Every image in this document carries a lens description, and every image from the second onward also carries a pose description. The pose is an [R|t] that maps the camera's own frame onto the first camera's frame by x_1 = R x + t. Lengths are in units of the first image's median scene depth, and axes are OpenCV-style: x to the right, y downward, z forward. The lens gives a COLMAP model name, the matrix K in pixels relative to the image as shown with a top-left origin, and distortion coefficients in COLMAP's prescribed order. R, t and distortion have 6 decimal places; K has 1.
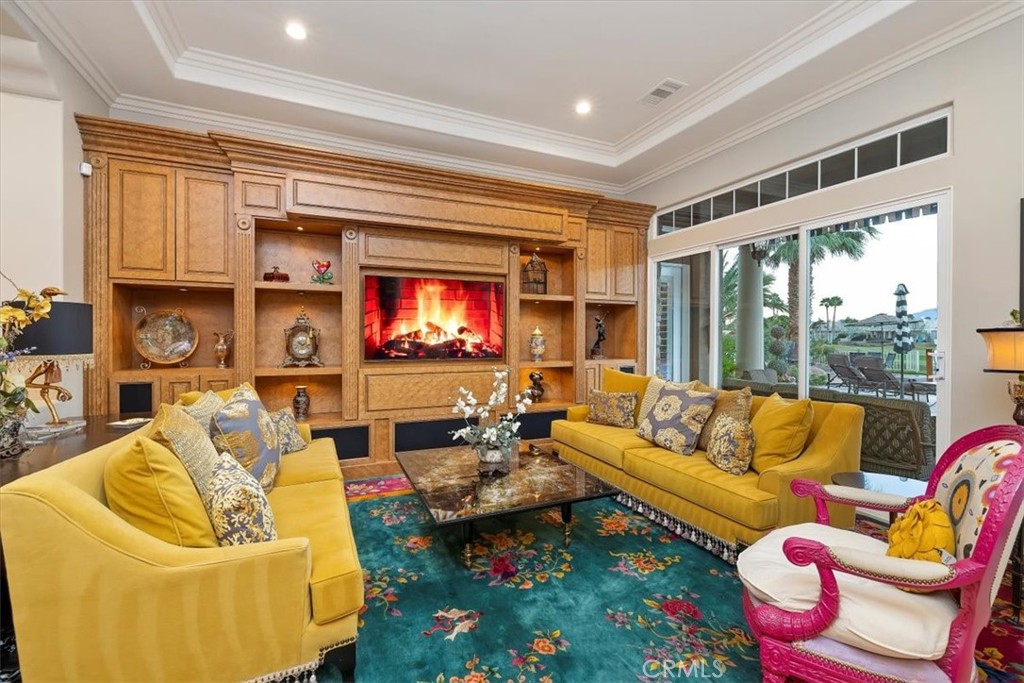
lens RADIAL K [[430.7, 0, 508.0], [0, 430.7, 340.3], [0, 0, 1]] dist [0.001012, 0.000298]
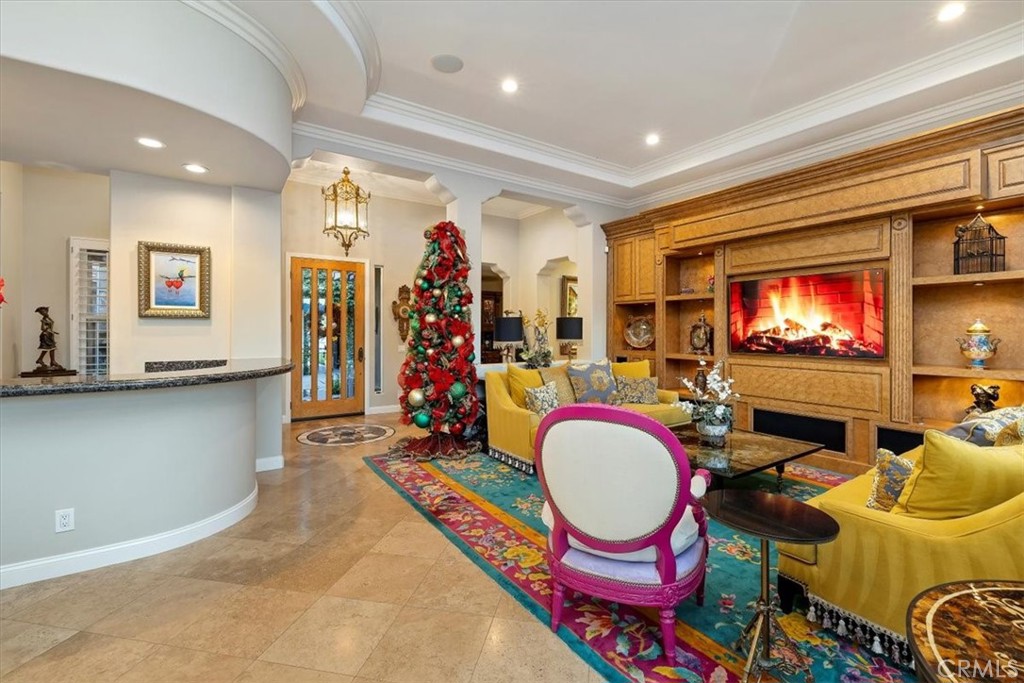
lens RADIAL K [[430.7, 0, 508.0], [0, 430.7, 340.3], [0, 0, 1]] dist [0.001012, 0.000298]
pose [[0.168313, 0.023208, -0.985460, 0.747161], [-0.006245, 0.999728, 0.022478, -0.009809], [0.985714, 0.002371, 0.168412, 0.159434]]
